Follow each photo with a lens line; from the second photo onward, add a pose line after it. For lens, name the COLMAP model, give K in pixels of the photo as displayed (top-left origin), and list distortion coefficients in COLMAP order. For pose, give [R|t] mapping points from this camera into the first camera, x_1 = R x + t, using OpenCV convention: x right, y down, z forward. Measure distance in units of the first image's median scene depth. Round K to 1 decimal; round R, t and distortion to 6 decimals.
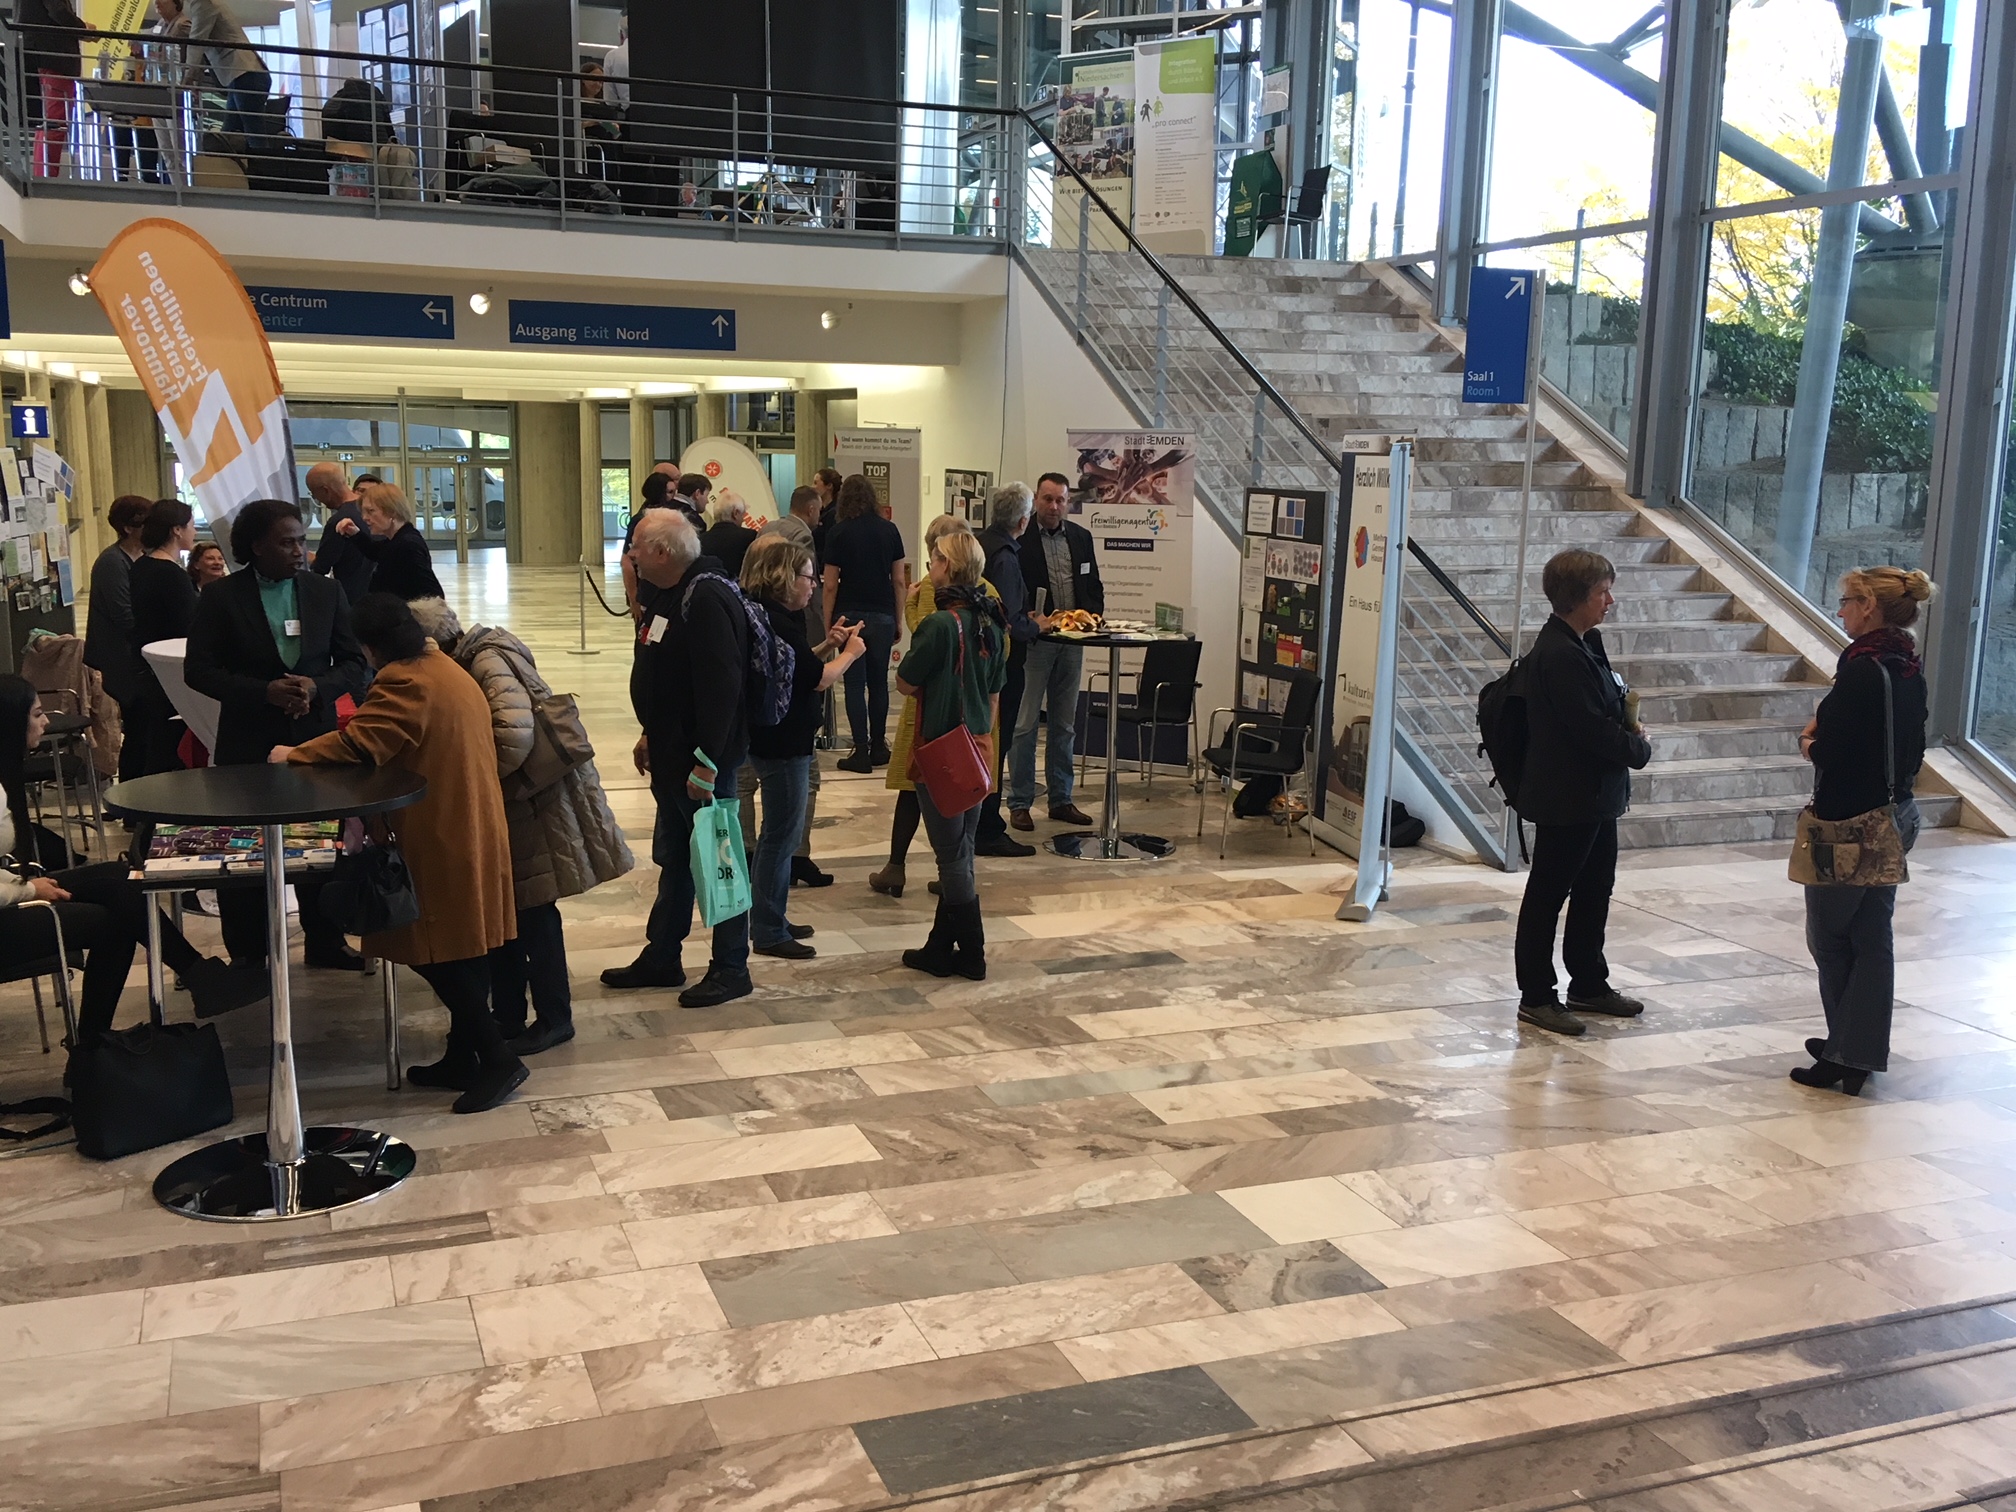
lens RADIAL K [[1970.1, 0, 1008.8], [0, 1970.1, 751.4], [0, 0, 1]] dist [0.090154, 0.000000]
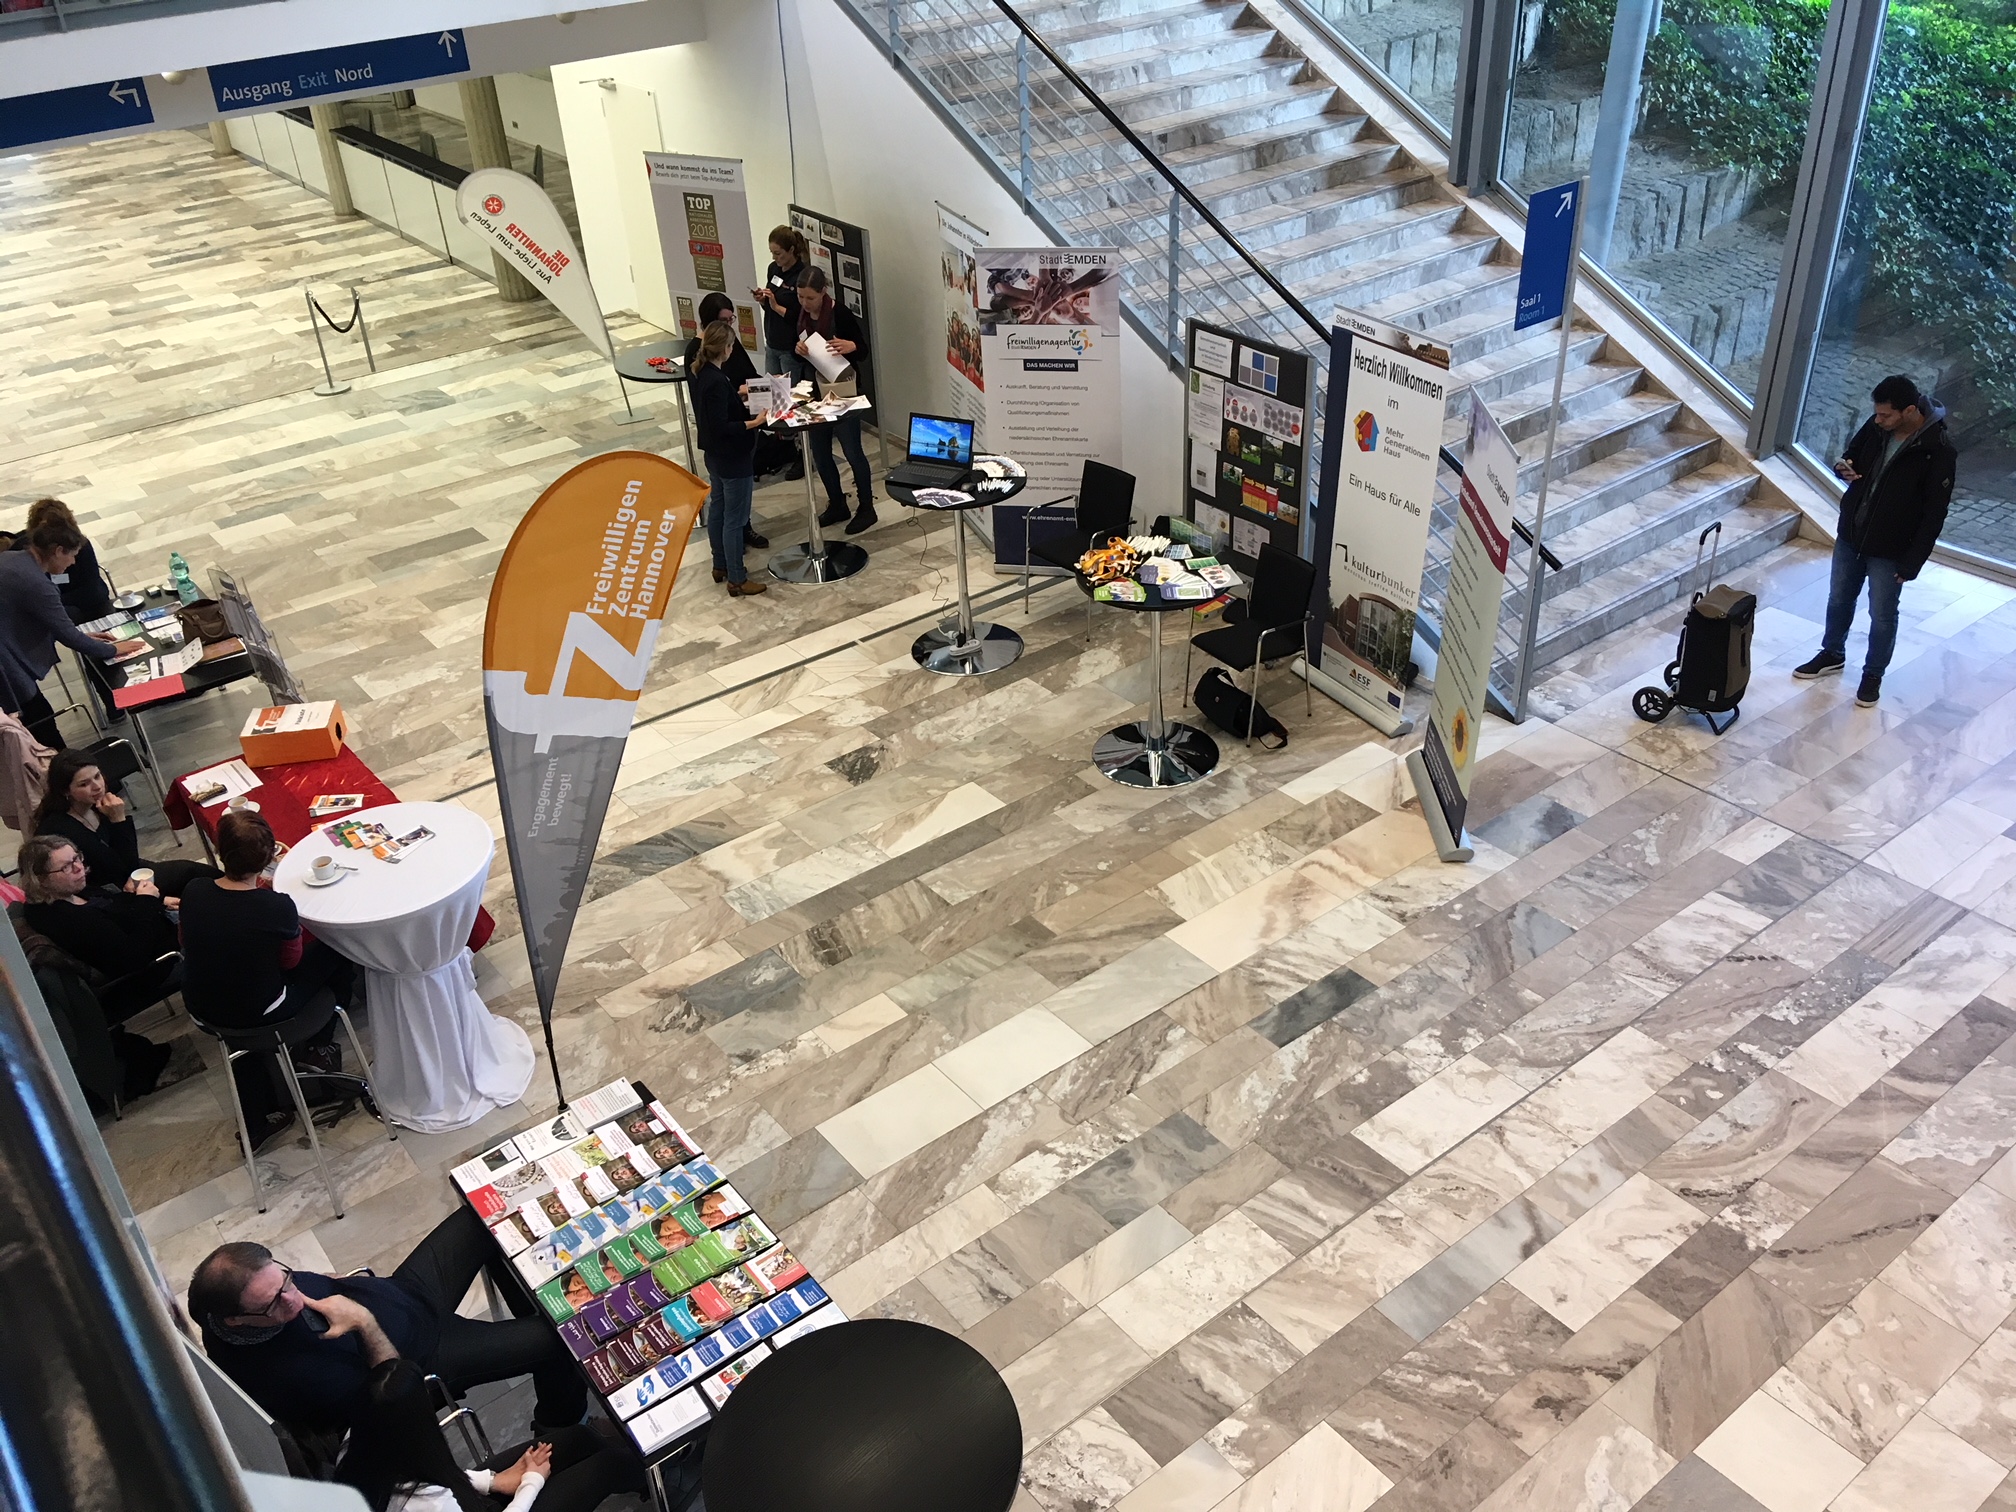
lens RADIAL K [[1717.7, 0, 1003.0], [0, 1717.7, 763.0], [0, 0, 1]] dist [0.093029, -0.027983]
pose [[0.953974, -0.209181, 0.214889, -0.206694], [0.110045, 0.910749, 0.398028, -0.295191], [-0.278970, -0.356061, 0.891850, 0.183271]]
